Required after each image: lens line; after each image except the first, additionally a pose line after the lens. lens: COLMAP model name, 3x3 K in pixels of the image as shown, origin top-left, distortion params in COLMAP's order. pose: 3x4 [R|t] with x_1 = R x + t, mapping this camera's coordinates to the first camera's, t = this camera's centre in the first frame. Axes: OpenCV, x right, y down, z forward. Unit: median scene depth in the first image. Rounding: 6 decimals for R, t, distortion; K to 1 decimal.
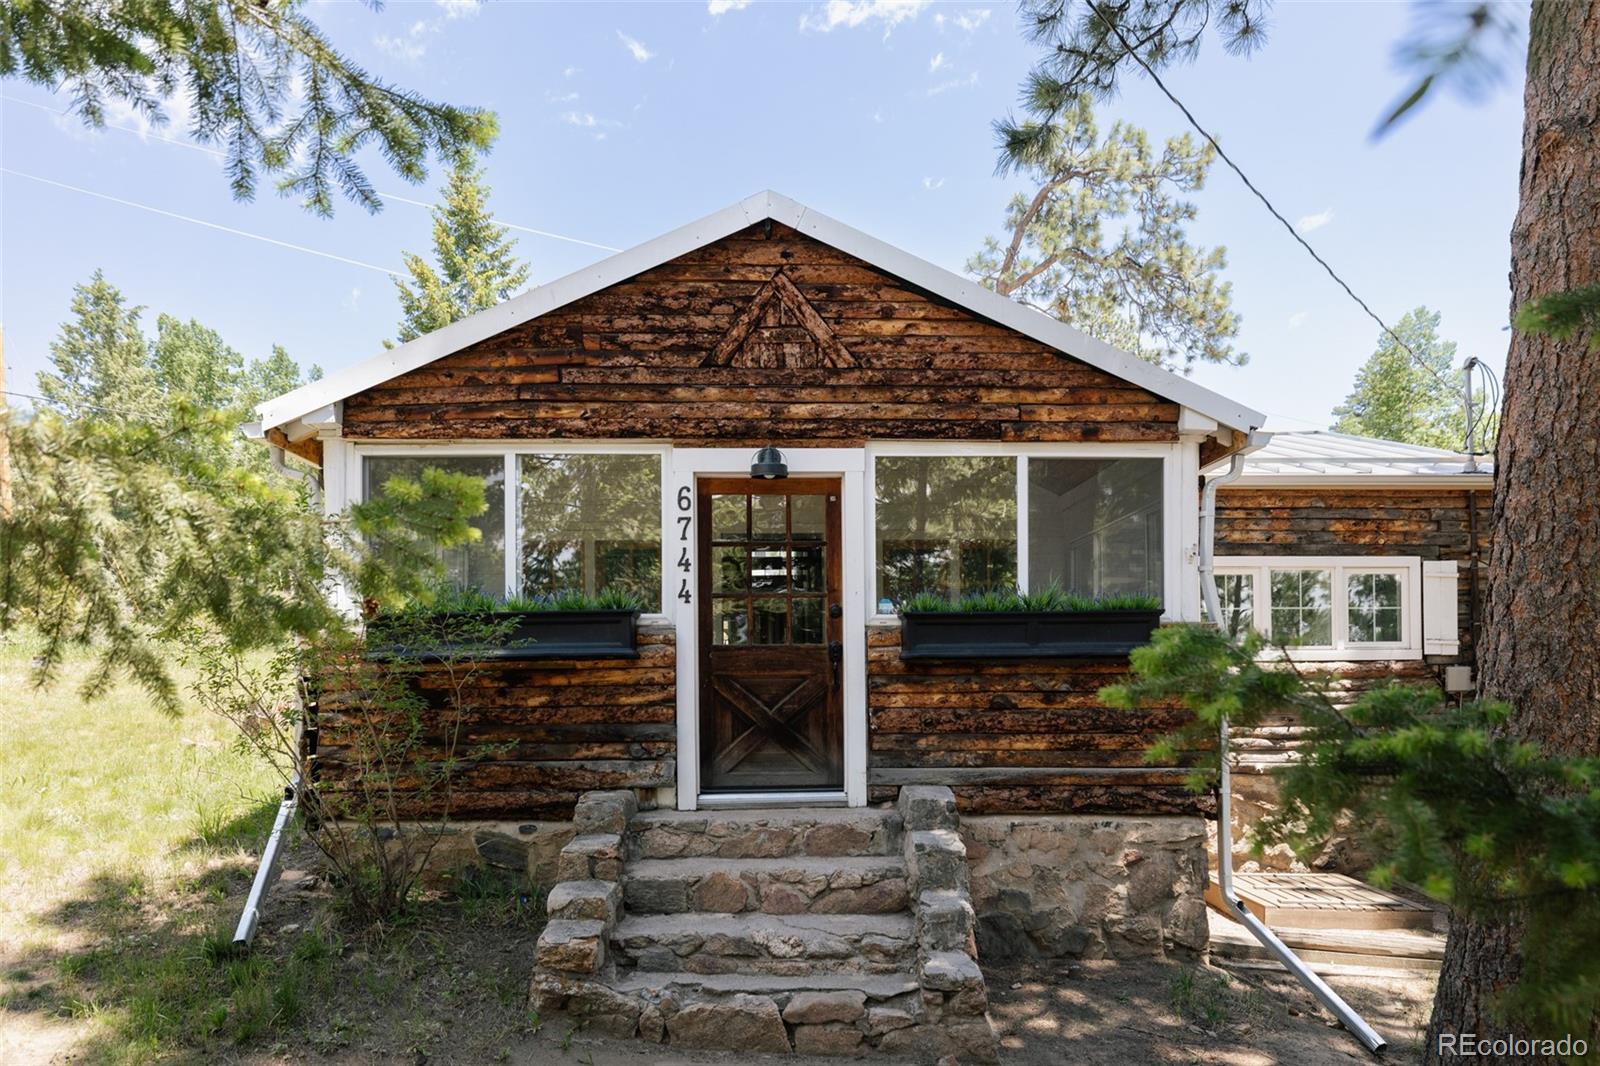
lens RADIAL K [[1142.9, 0, 830.4], [0, 1142.9, 623.1], [0, 0, 1]] dist [-0.005810, -0.000957]
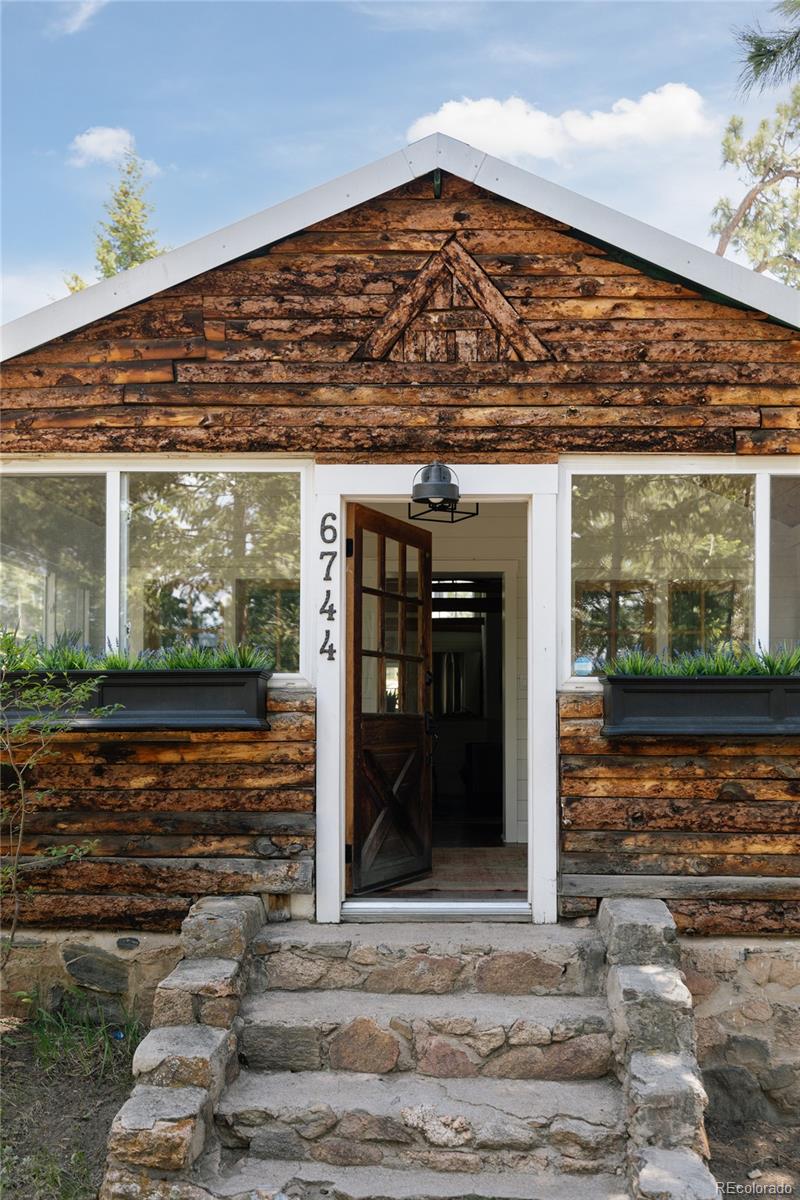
lens RADIAL K [[1131.4, 0, 437.6], [0, 1131.4, 661.5], [0, 0, 1]] dist [0.023009, 0.000000]
pose [[0.997778, 0.009424, -0.065964, -0.000022], [-0.009289, 0.999954, 0.002348, -0.019196], [0.065983, -0.001730, 0.997819, 0.222874]]
